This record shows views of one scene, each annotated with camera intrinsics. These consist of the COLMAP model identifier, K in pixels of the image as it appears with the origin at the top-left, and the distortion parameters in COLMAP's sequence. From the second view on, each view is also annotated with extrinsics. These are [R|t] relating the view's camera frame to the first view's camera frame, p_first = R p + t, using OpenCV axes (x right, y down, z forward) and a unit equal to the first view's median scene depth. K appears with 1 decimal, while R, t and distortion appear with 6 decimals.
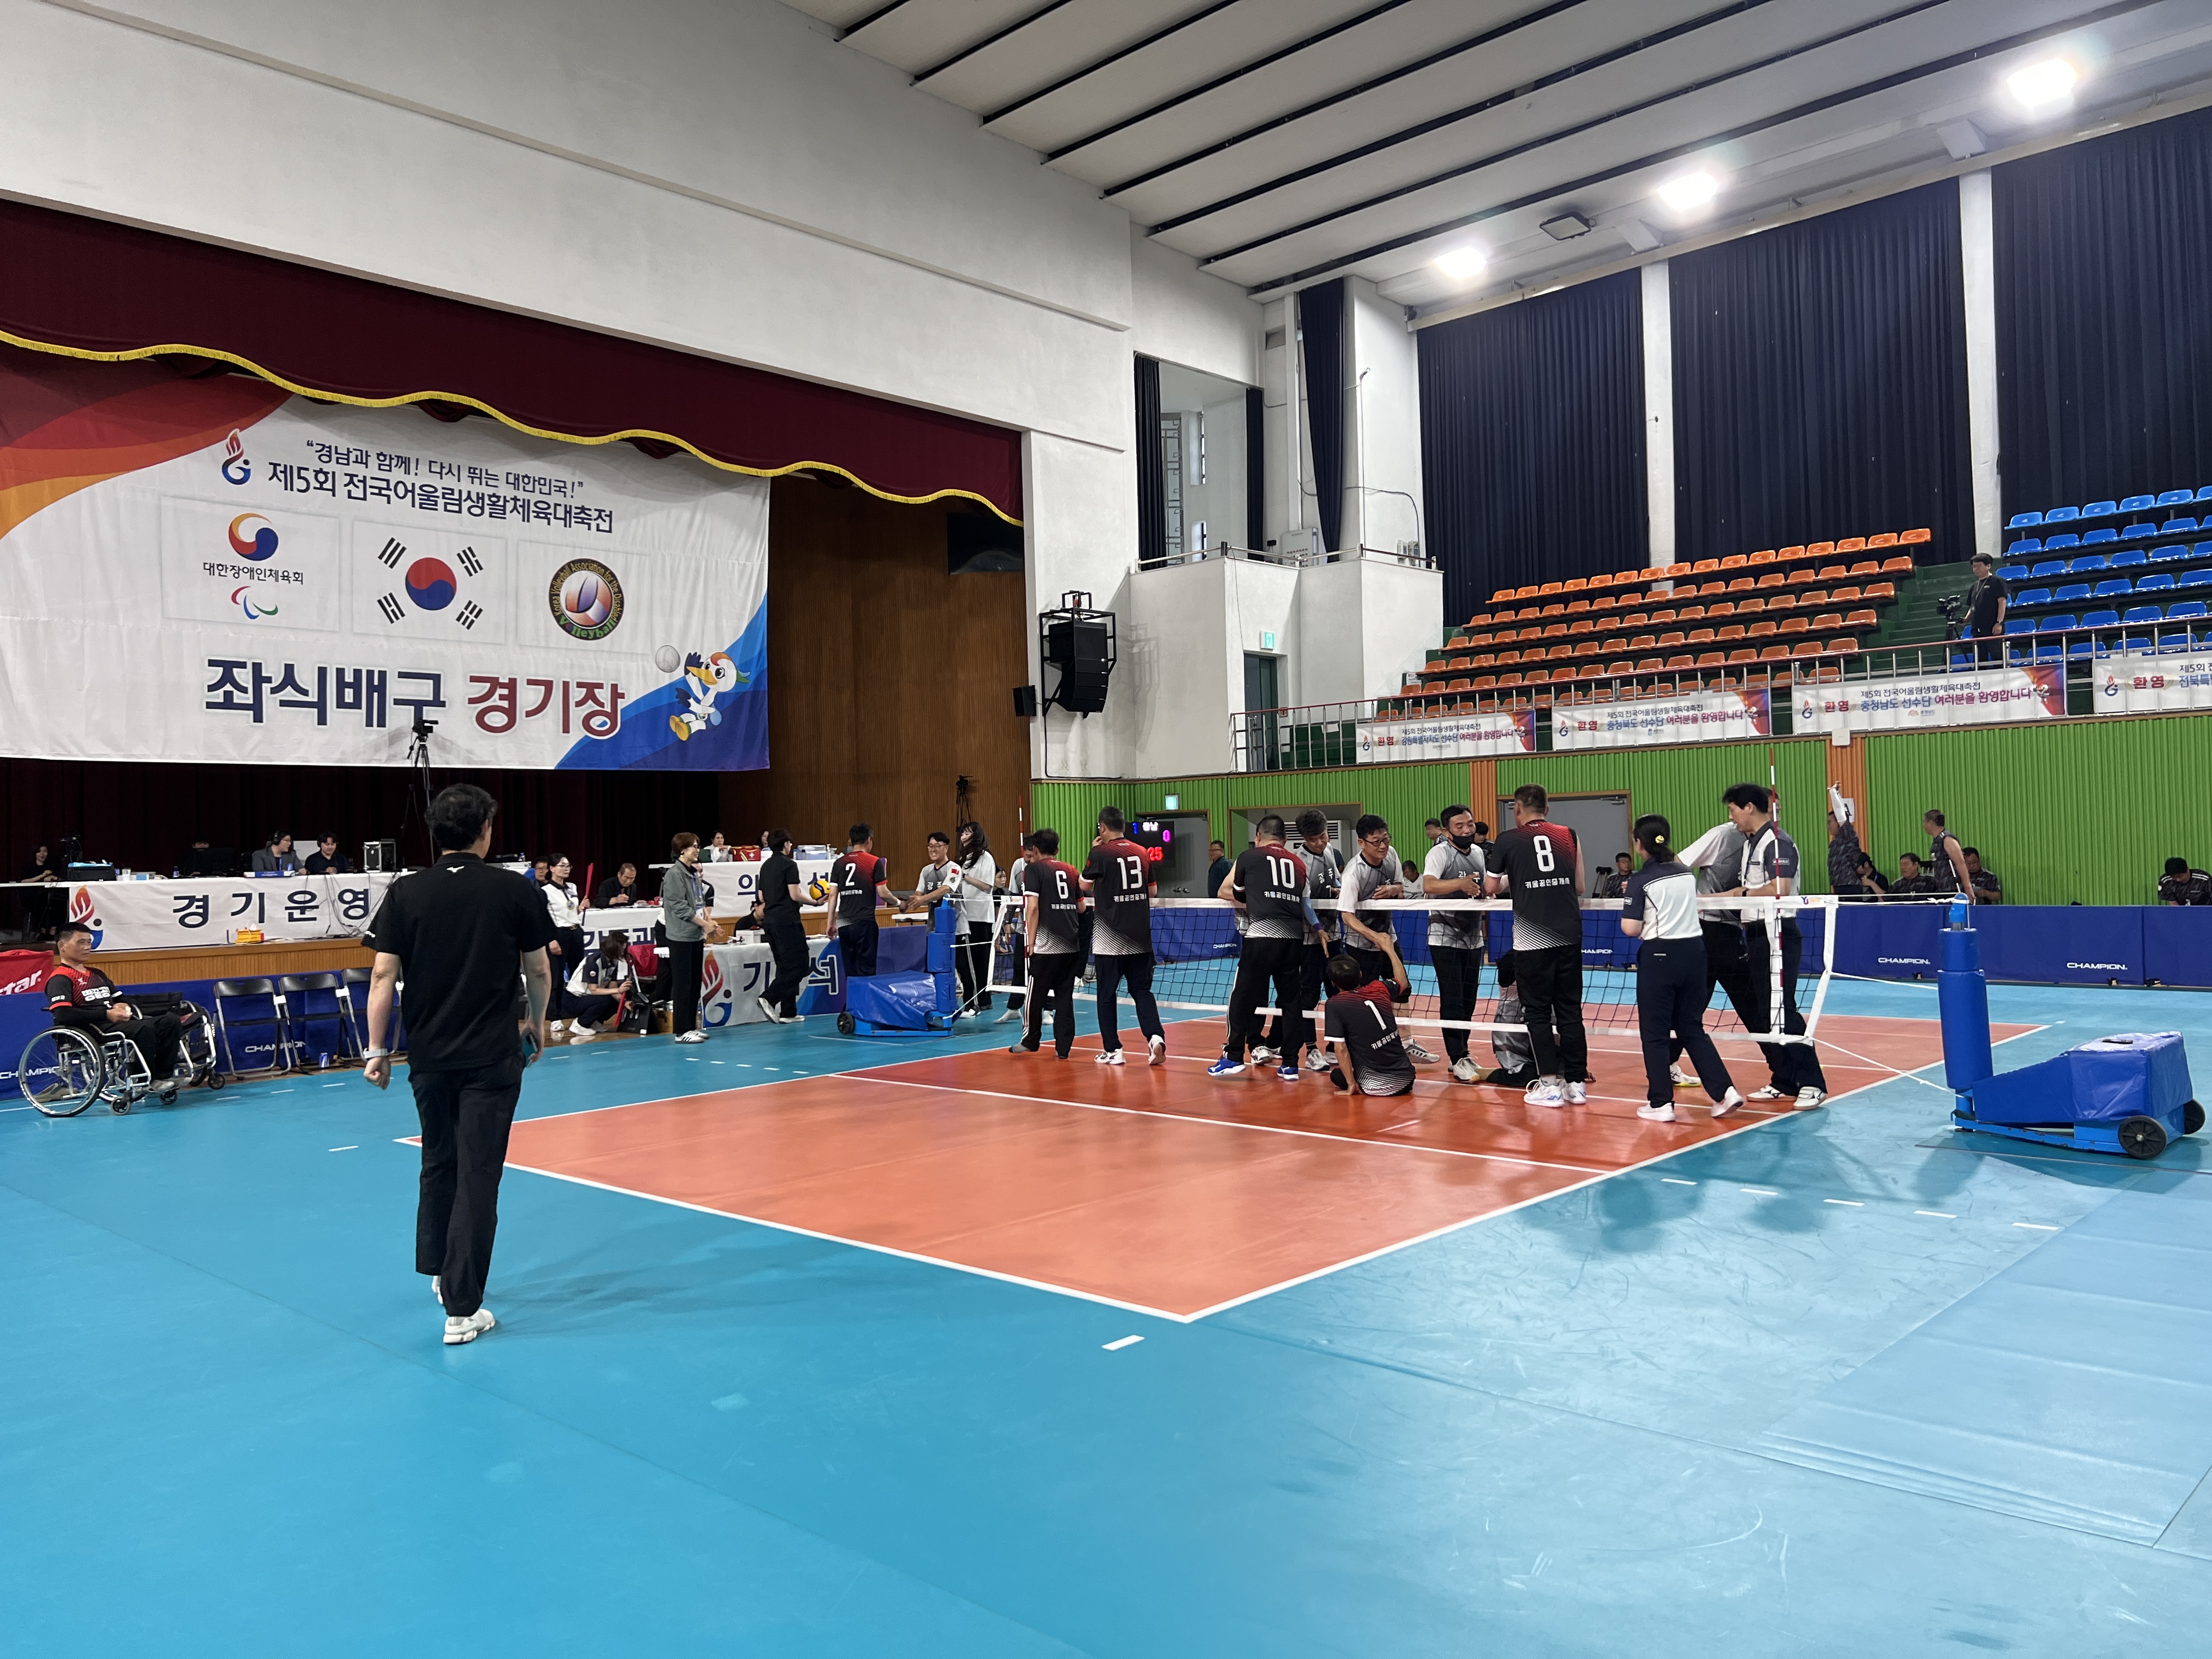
lens RADIAL K [[1653.2, 0, 1085.2], [0, 1653.2, 827.2], [0, 0, 1]] dist [0.061661, -0.059303]
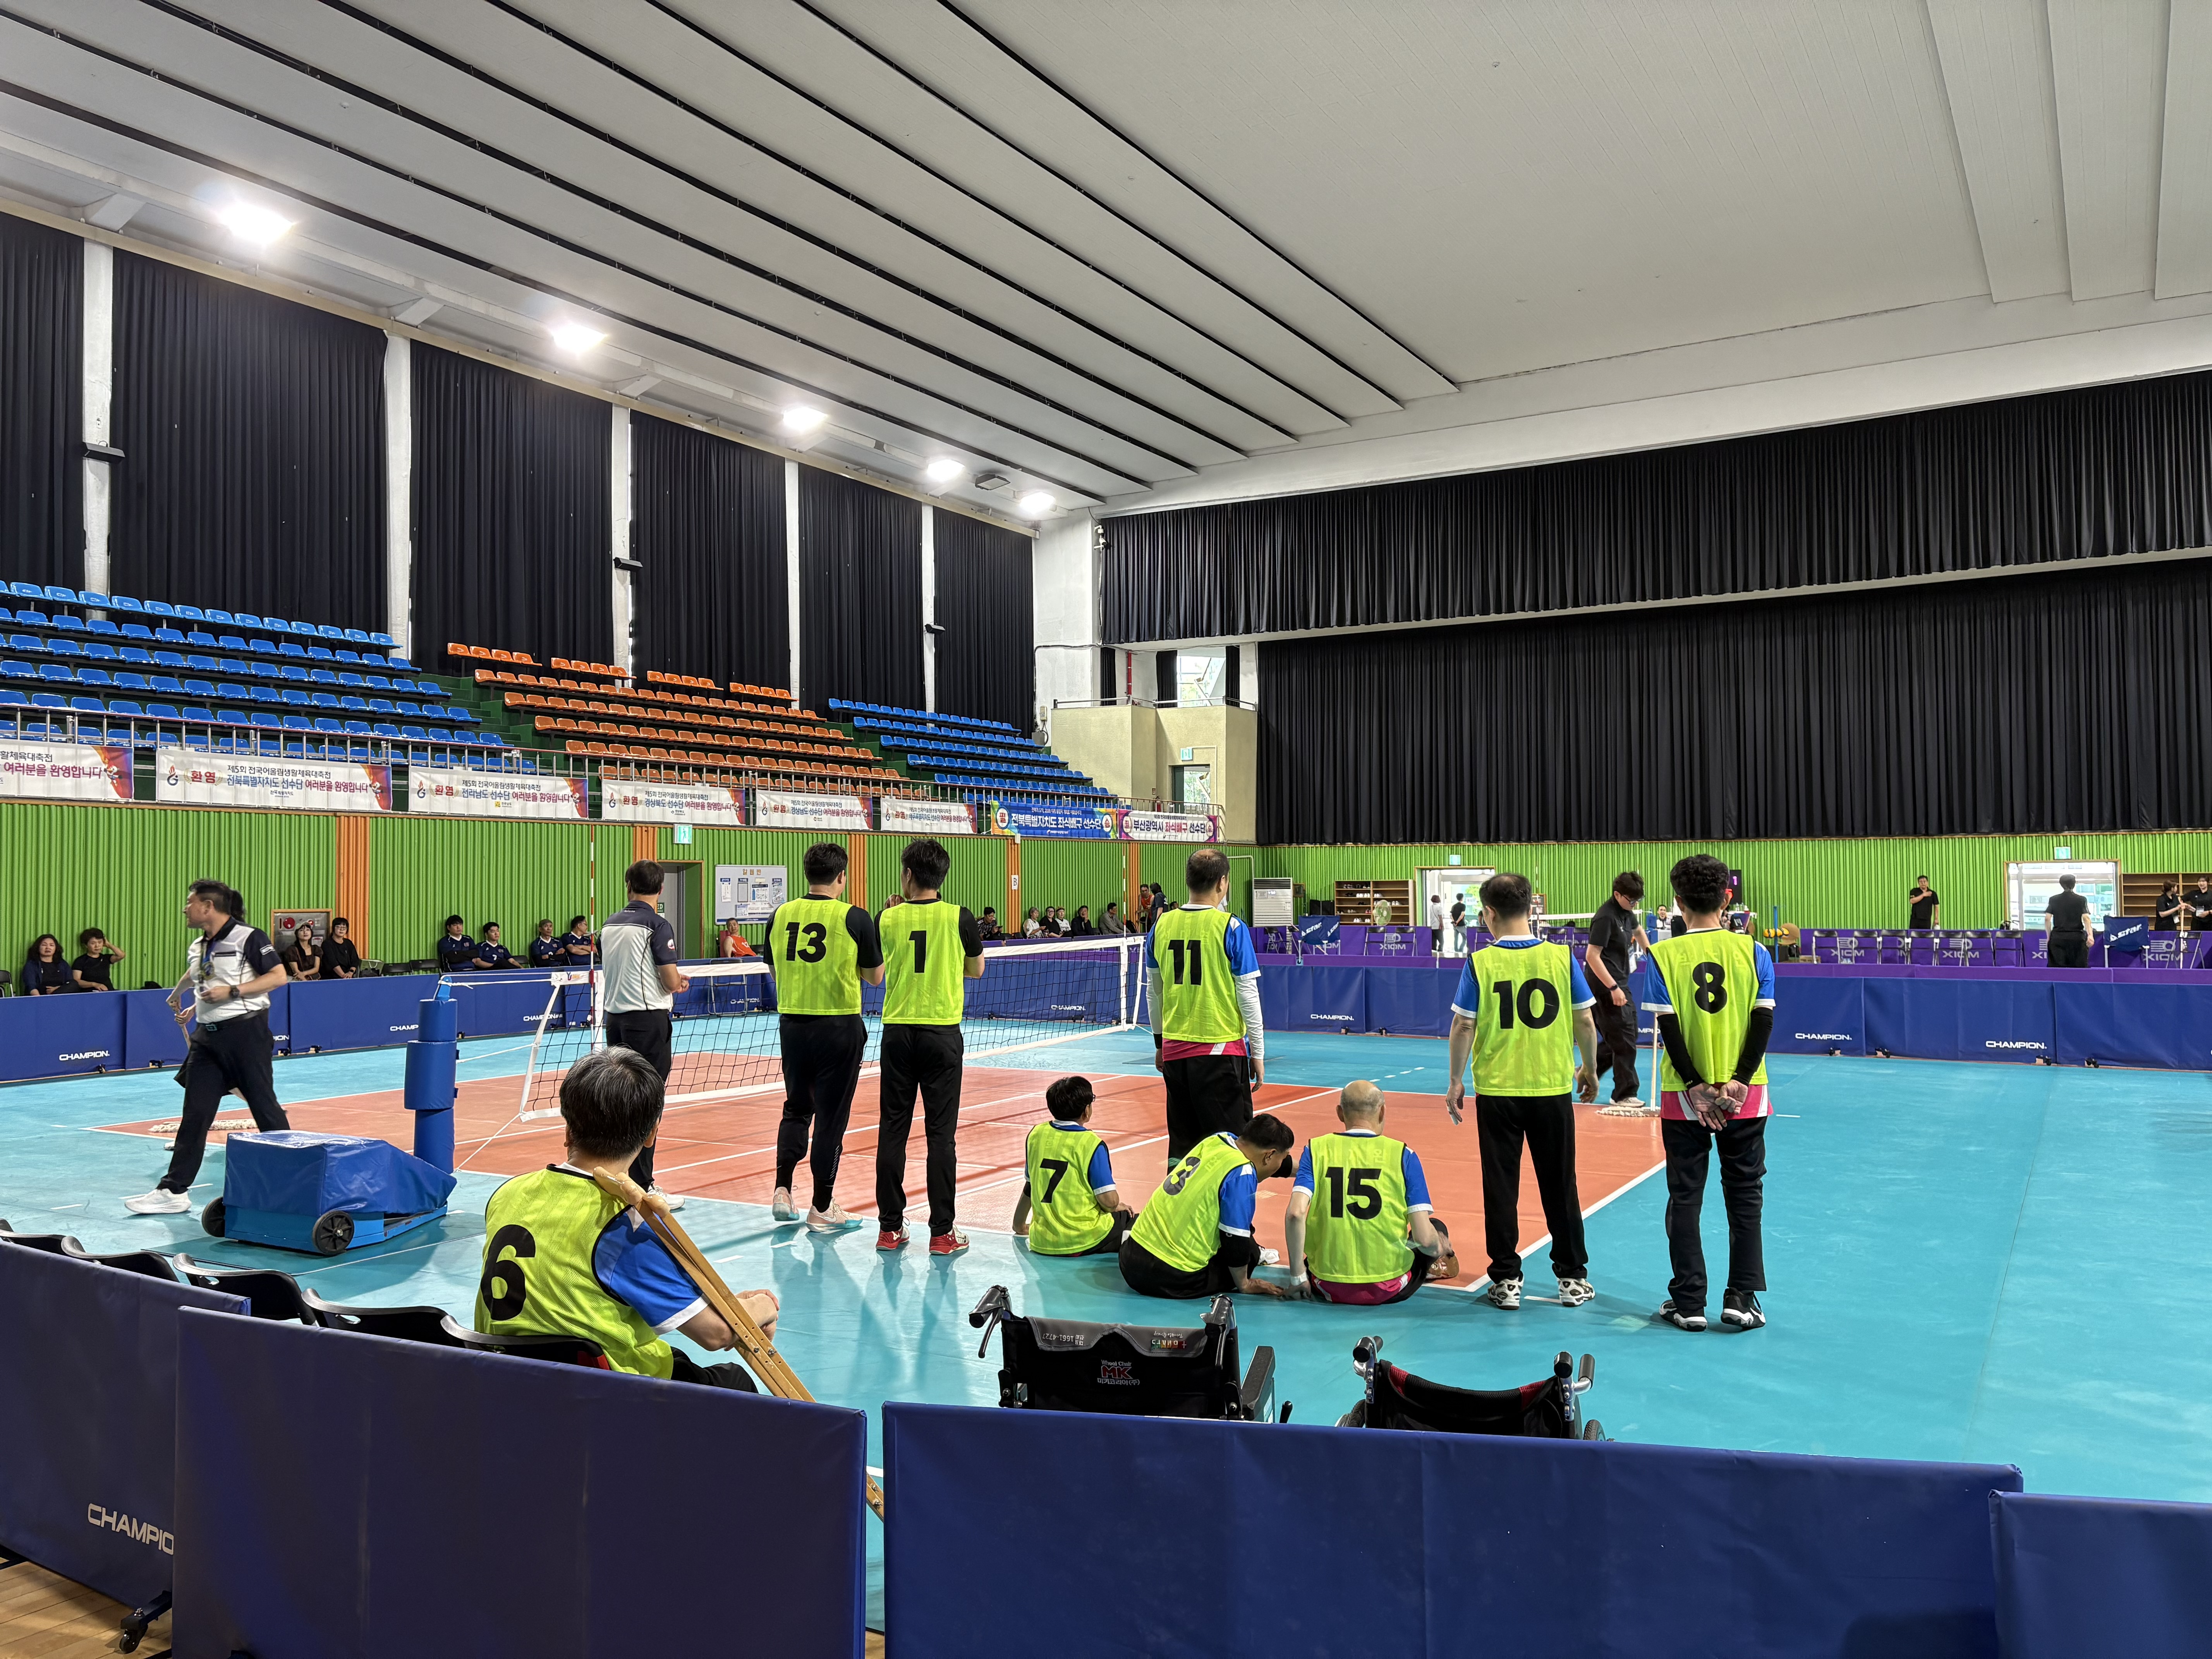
lens RADIAL K [[1659.4, 0, 1111.3], [0, 1659.4, 836.8], [0, 0, 1]] dist [0.057559, -0.050050]
pose [[-0.215233, 0.063506, 0.974496, -0.409479], [0.000418, 0.997889, -0.064938, 0.016939], [-0.976563, -0.013570, -0.214805, 0.494096]]
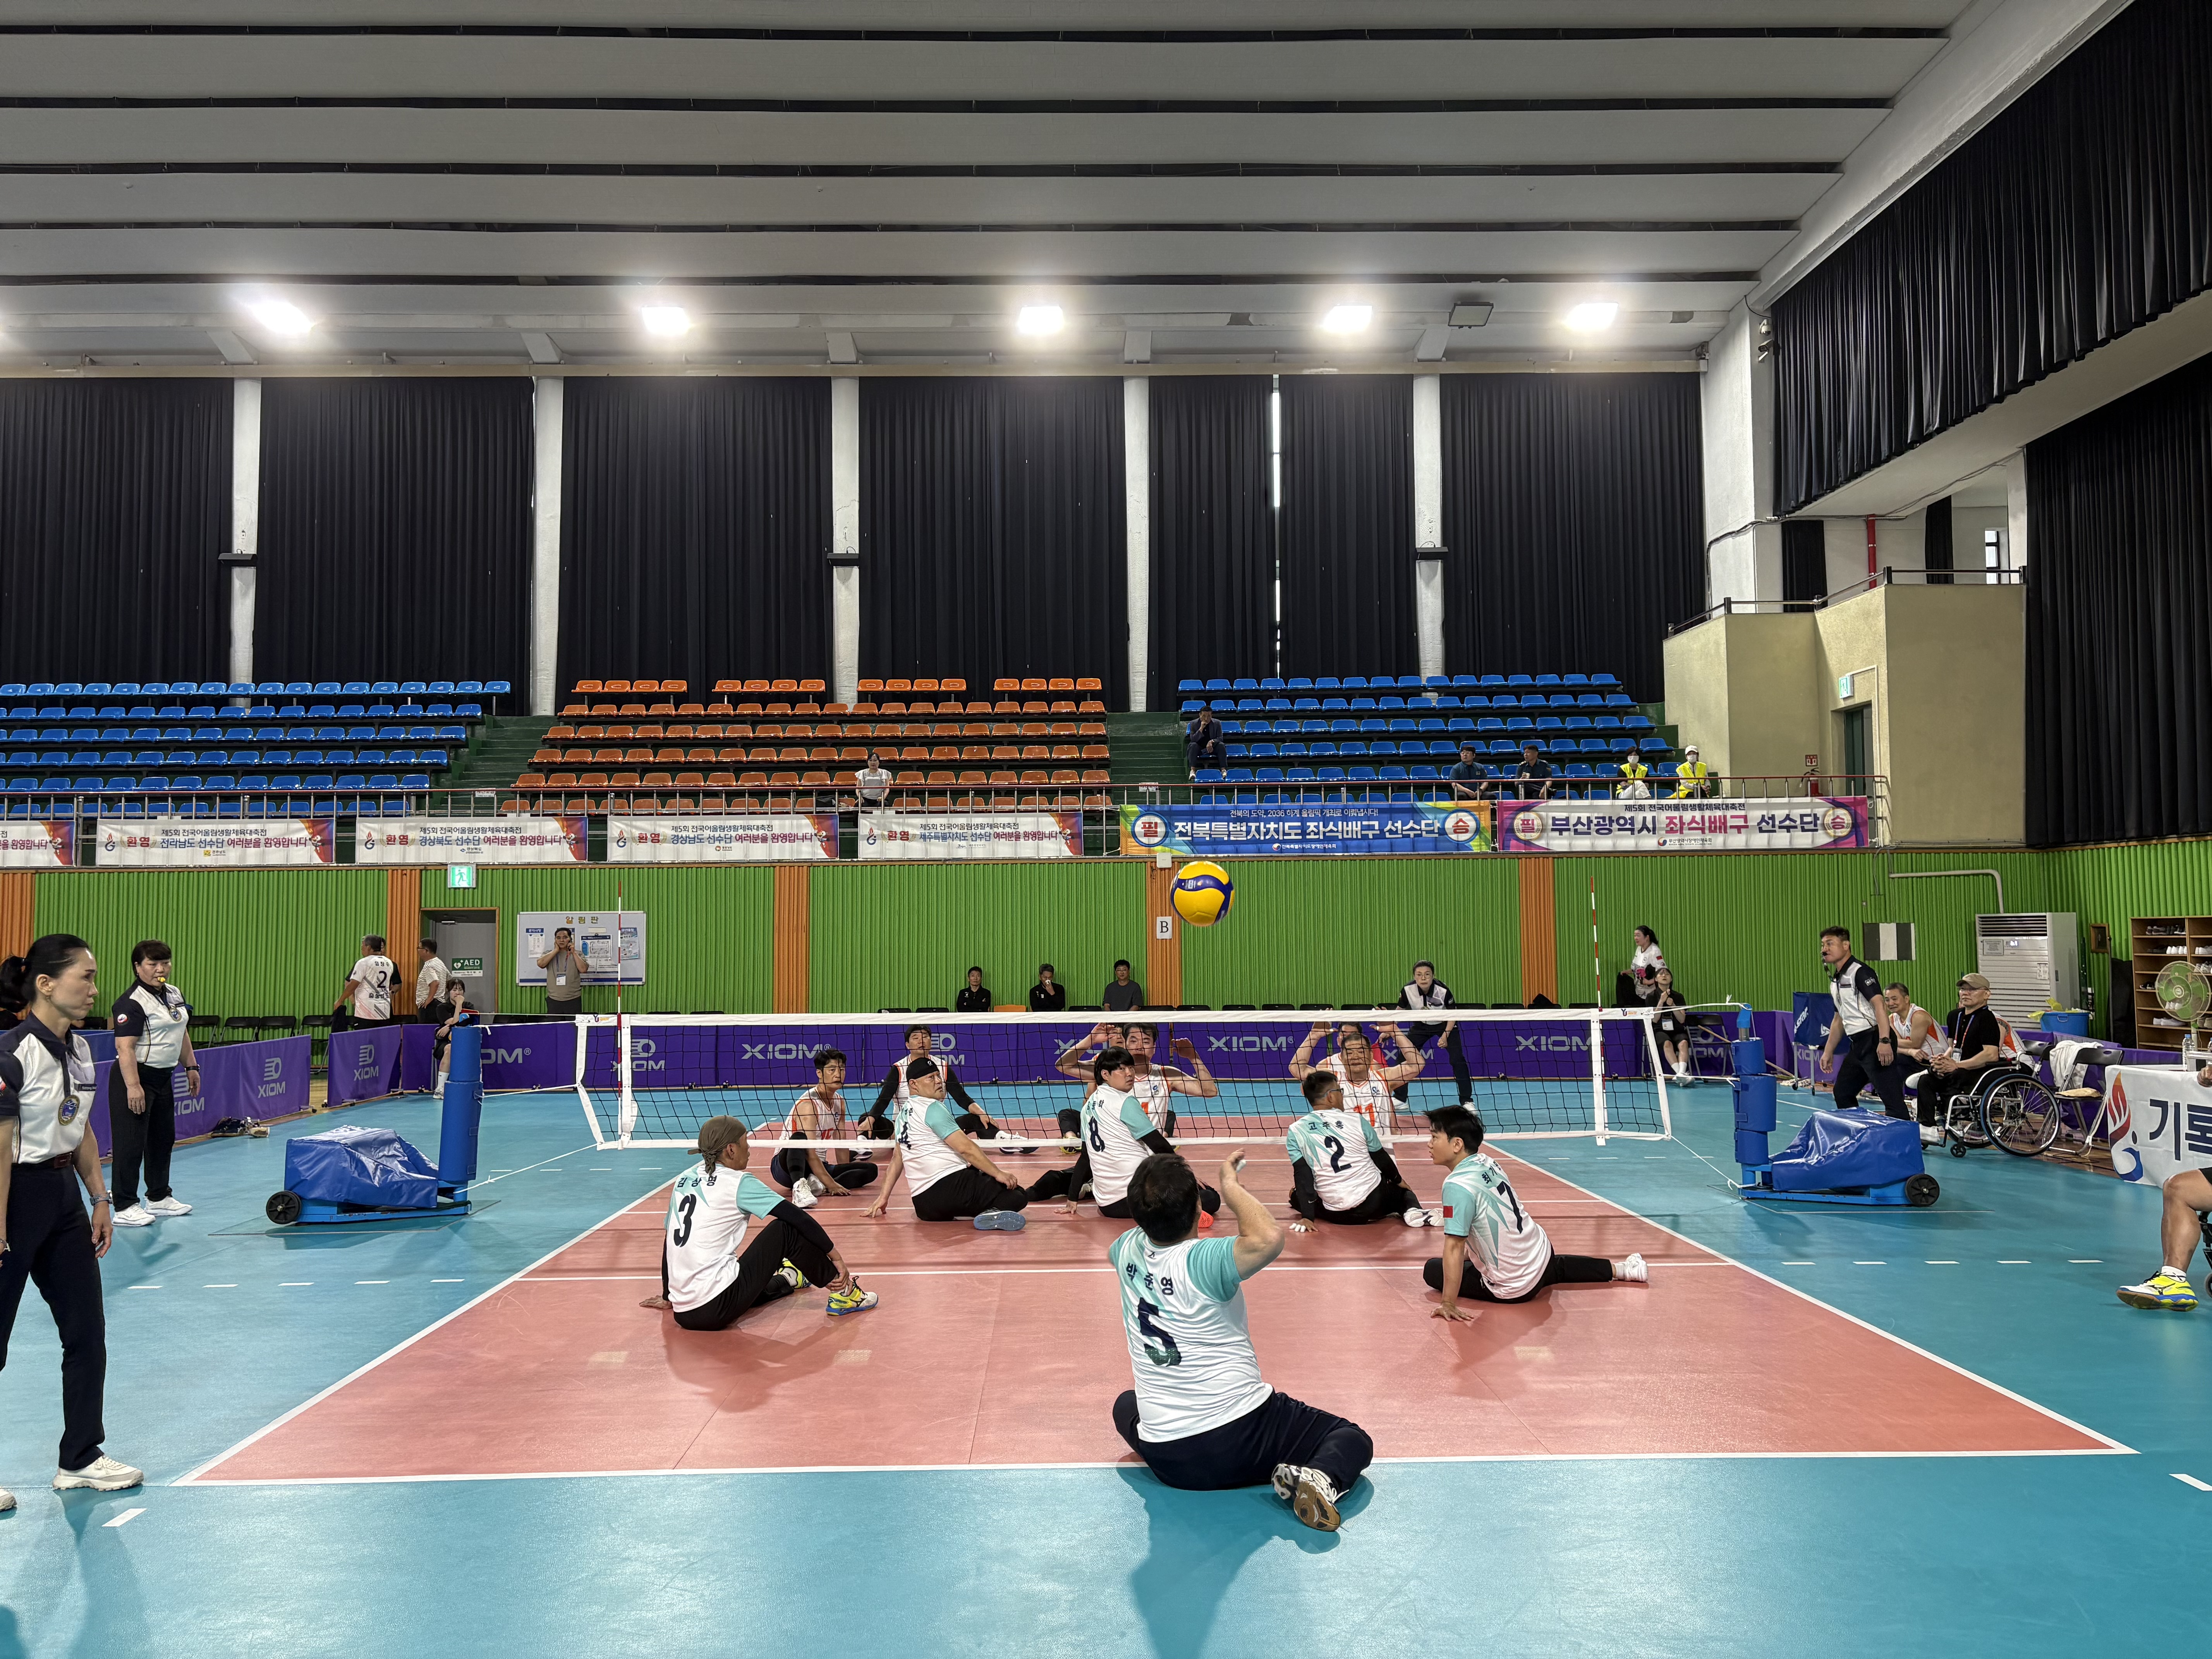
lens RADIAL K [[1659.4, 0, 1109.3], [0, 1659.4, 847.3], [0, 0, 1]] dist [0.057559, -0.050050]
pose [[0.709786, 0.067925, 0.701134, 0.311528], [-0.023368, 0.997063, -0.072937, -0.013067], [-0.704029, 0.035386, 0.709289, -0.343420]]
